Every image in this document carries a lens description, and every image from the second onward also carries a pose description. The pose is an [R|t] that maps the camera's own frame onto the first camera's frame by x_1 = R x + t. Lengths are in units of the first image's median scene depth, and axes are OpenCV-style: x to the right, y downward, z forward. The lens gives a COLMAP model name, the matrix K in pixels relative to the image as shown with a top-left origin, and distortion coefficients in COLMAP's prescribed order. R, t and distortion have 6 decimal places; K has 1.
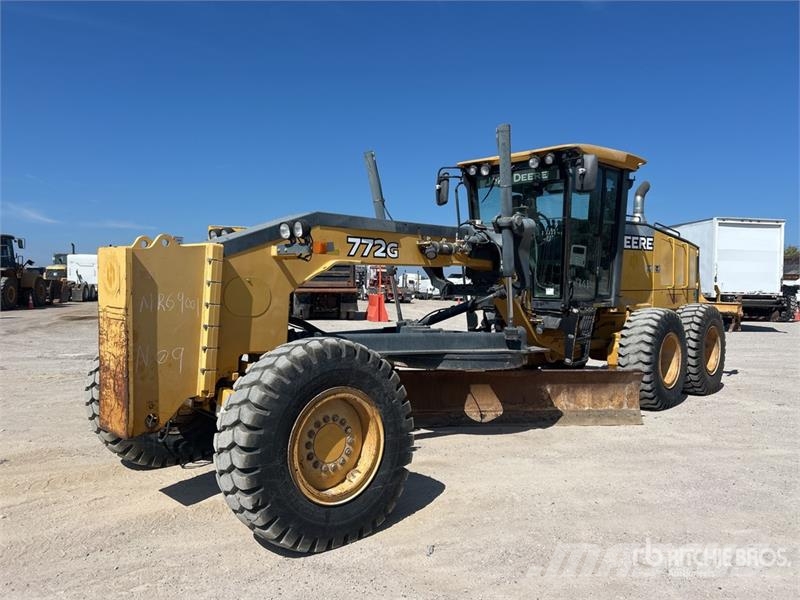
lens RADIAL K [[618.0, 0, 400.0], [0, 618.0, 300.0], [0, 0, 1]] dist [0.043343, -0.000110]
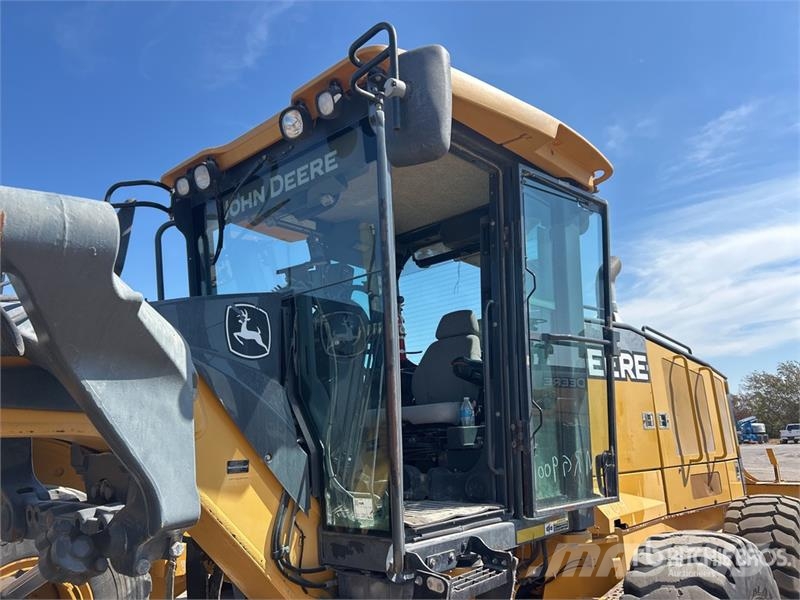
lens RADIAL K [[618.0, 0, 400.0], [0, 618.0, 300.0], [0, 0, 1]] dist [0.043343, -0.000110]
pose [[0.998644, -0.035198, 0.038352, 0.256494], [0.043823, 0.966086, -0.254473, -0.033814], [-0.028095, 0.255809, 0.966319, 0.681290]]
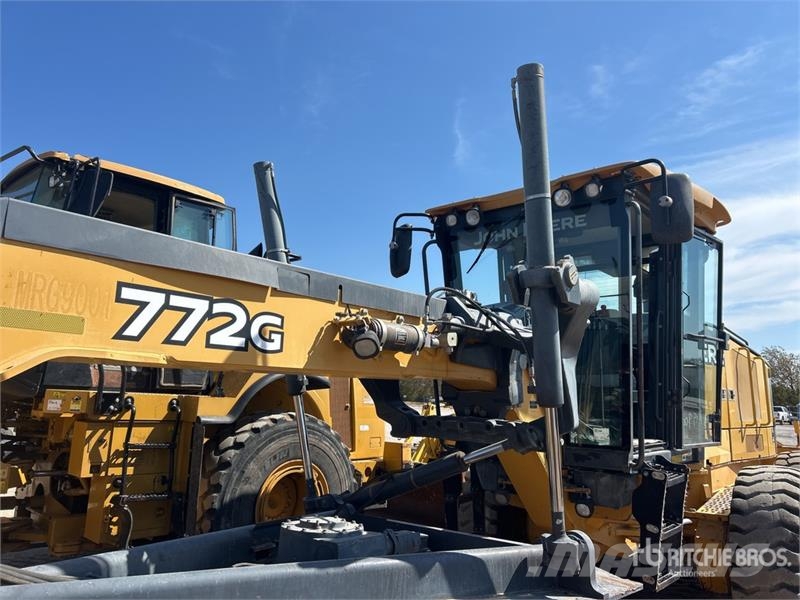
lens RADIAL K [[618.0, 0, 400.0], [0, 618.0, 300.0], [0, 0, 1]] dist [0.043343, -0.000110]
pose [[0.998119, 0.026342, 0.055355, 0.040440], [-0.015189, 0.981081, -0.193002, -0.019917], [-0.059392, 0.191798, 0.979636, 0.474622]]
